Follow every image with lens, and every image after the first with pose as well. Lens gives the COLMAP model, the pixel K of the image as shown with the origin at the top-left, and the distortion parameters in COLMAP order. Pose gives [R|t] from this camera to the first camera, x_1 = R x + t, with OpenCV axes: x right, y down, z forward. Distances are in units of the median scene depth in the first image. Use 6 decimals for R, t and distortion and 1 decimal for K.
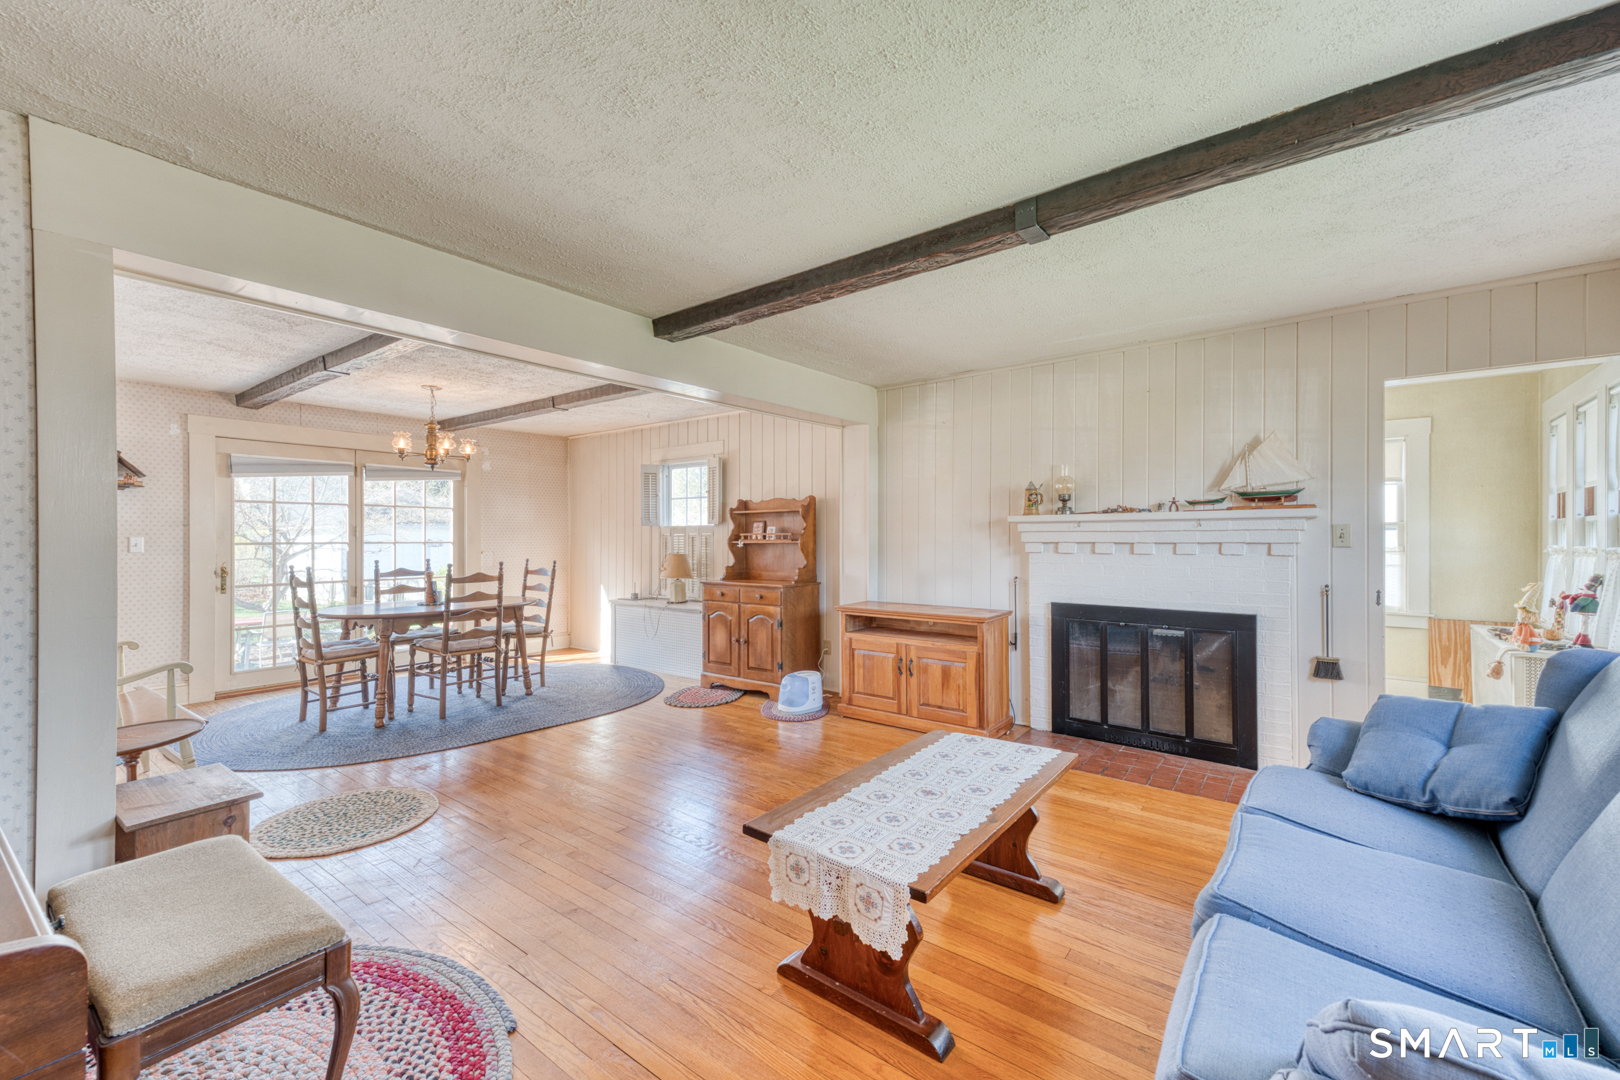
lens RADIAL K [[657.4, 0, 826.2], [0, 657.4, 535.6], [0, 0, 1]] dist [0.029045, -0.002027]
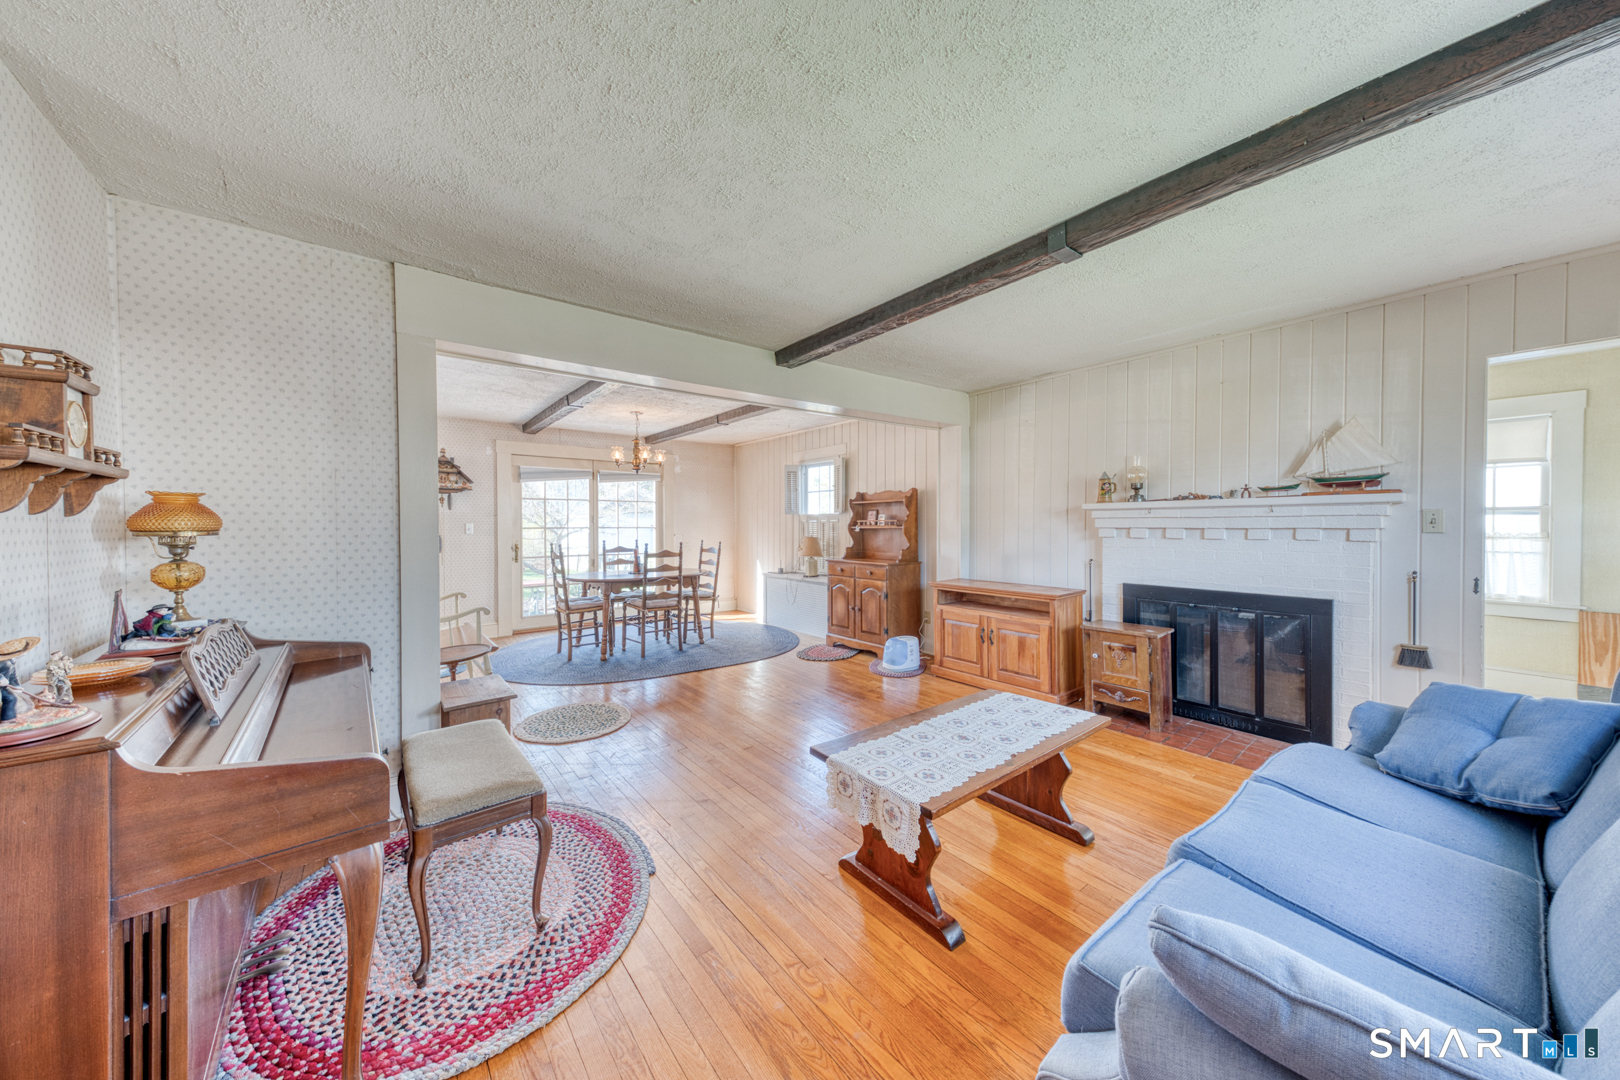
lens RADIAL K [[563.0, 0, 813.3], [0, 563.0, 528.1], [0, 0, 1]] dist [0.020344, -0.001018]
pose [[0.965663, 0.000424, -0.259797, 0.120604], [0.002616, 0.999932, 0.011354, -0.001333], [0.259784, -0.011644, 0.965597, -0.040585]]
